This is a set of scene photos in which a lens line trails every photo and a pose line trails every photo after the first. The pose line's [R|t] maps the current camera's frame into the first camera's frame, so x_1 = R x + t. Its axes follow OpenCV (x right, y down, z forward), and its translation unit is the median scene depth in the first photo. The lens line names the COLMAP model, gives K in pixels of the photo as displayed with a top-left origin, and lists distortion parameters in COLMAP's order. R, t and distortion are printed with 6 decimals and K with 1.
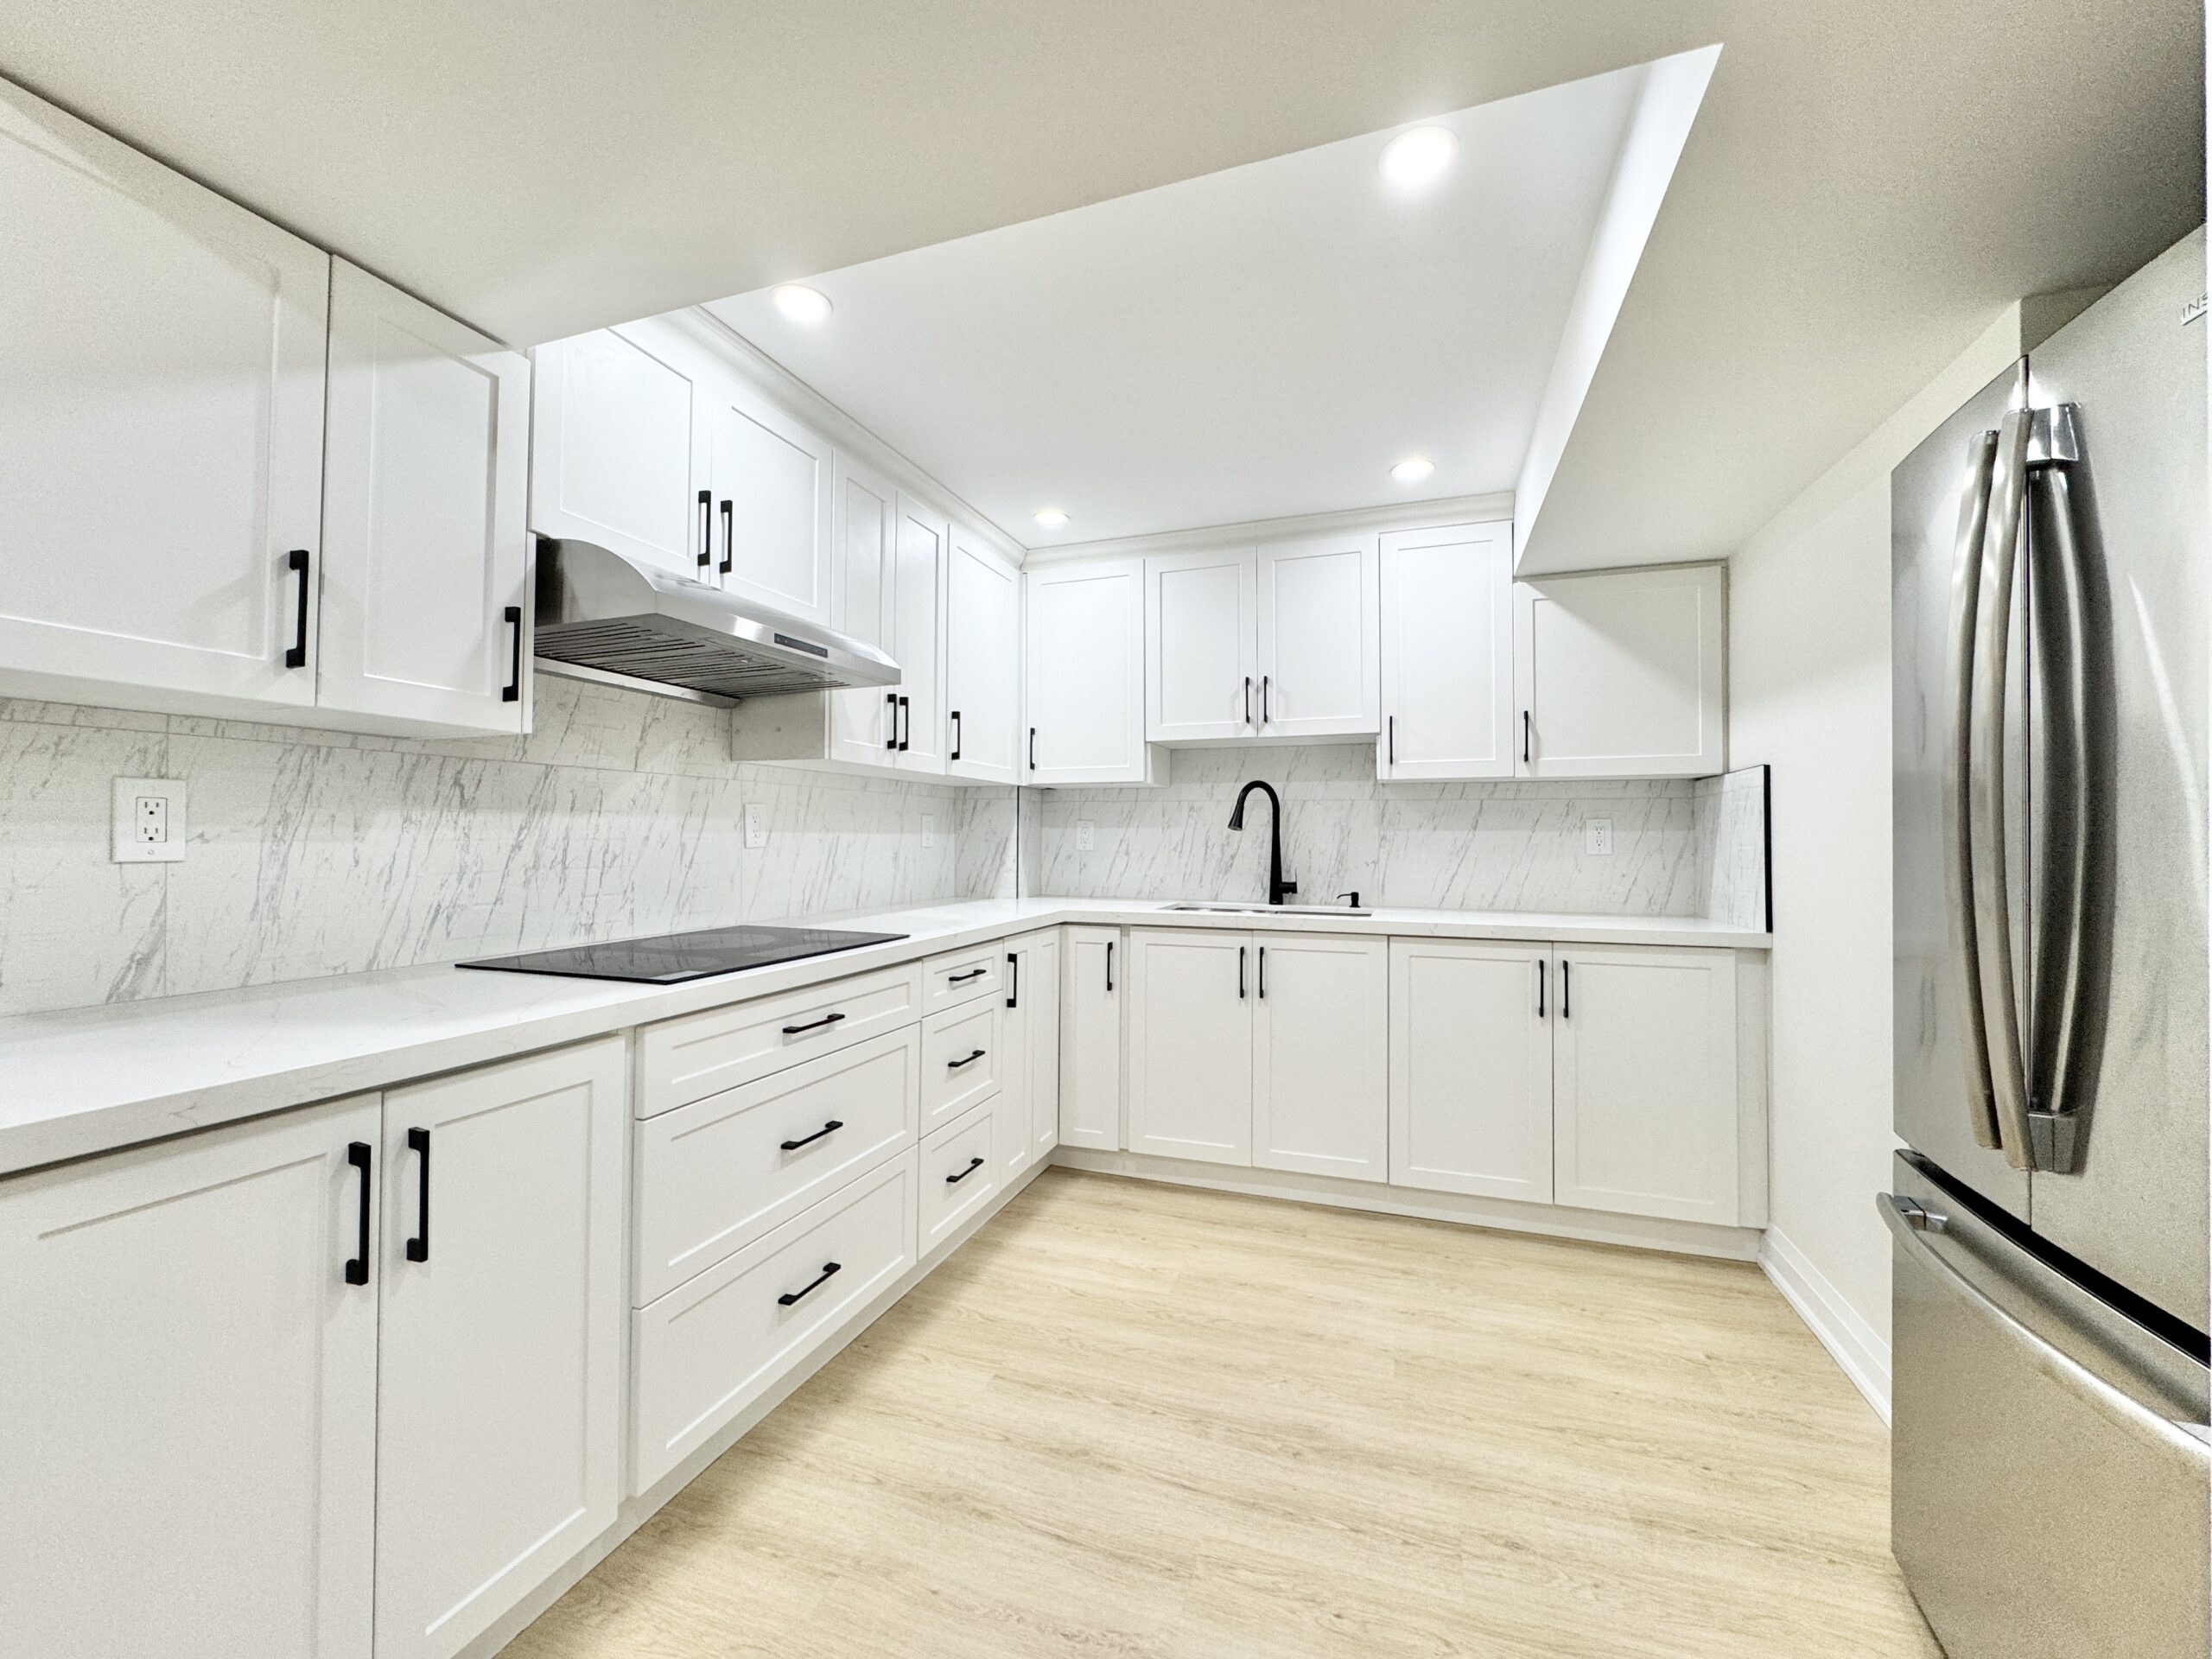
lens RADIAL K [[881.4, 0, 1103.4], [0, 881.4, 825.6], [0, 0, 1]] dist [-0.008103, 0.000662]
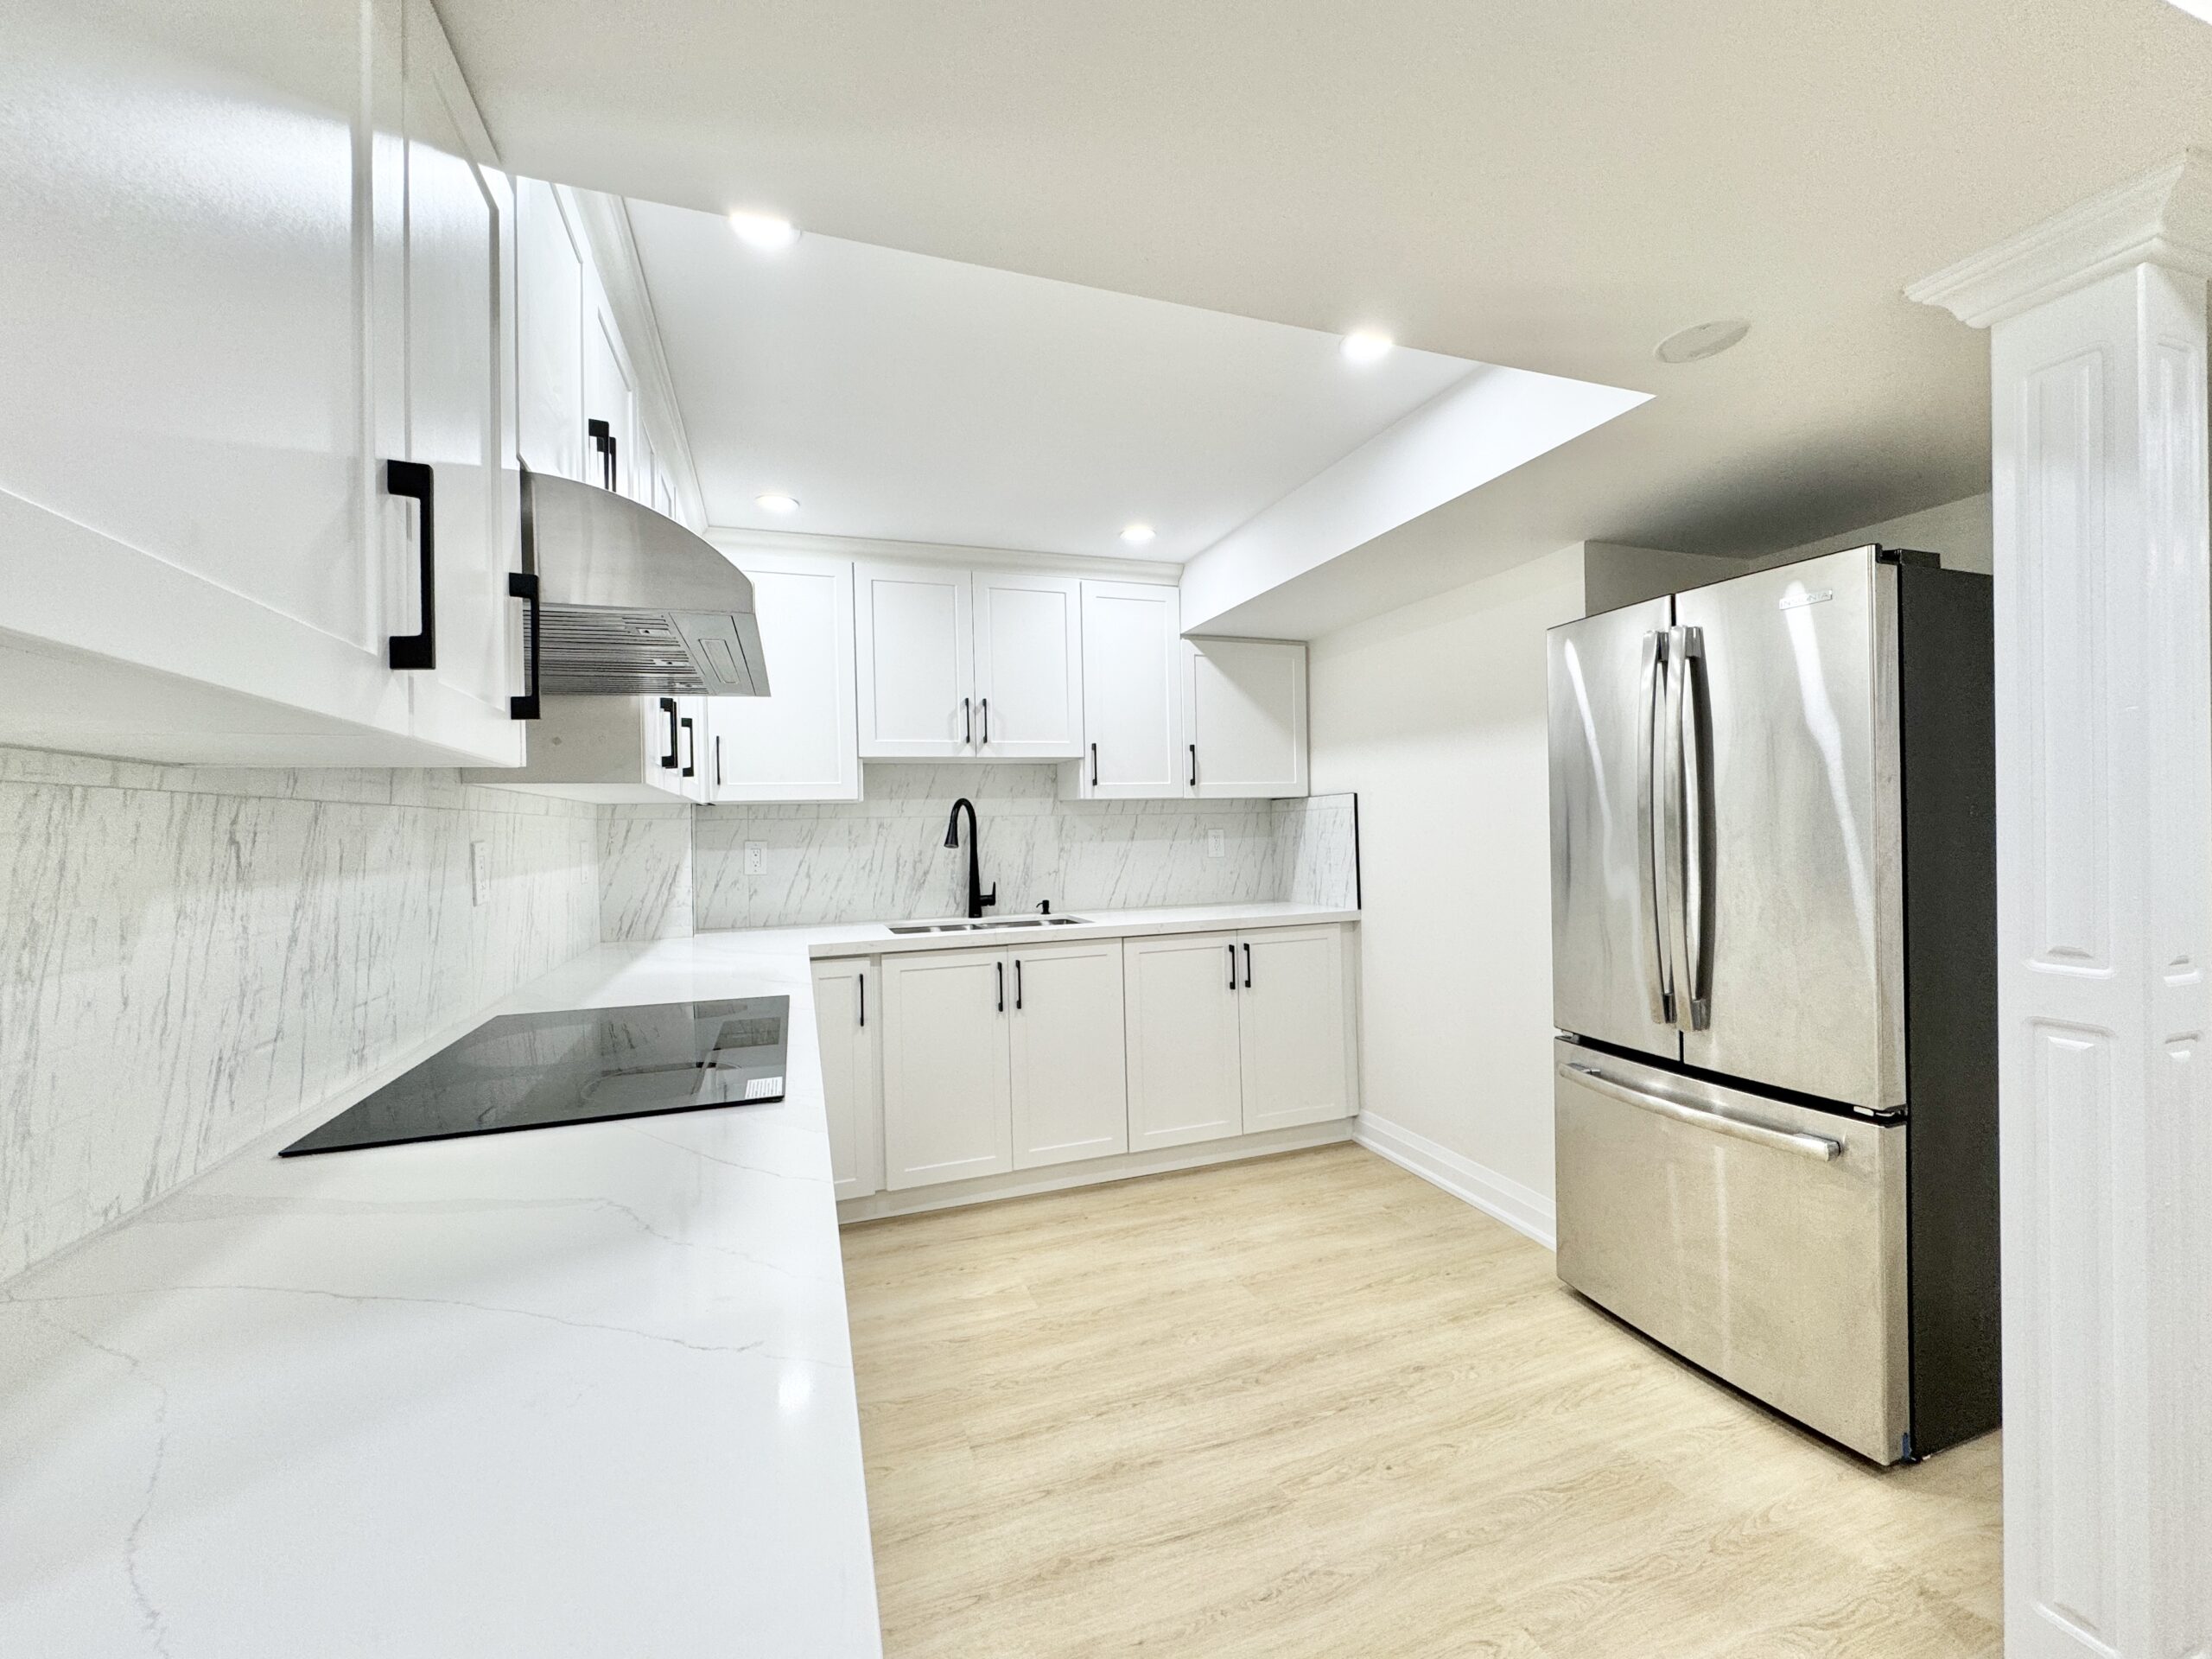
lens RADIAL K [[881.4, 0, 1108.3], [0, 881.4, 825.8], [0, 0, 1]] dist [-0.008103, 0.000662]
pose [[0.772163, -0.020602, 0.635090, -0.466108], [0.016495, 0.999787, 0.012378, -0.039367], [-0.635210, 0.000918, 0.772339, 0.139975]]
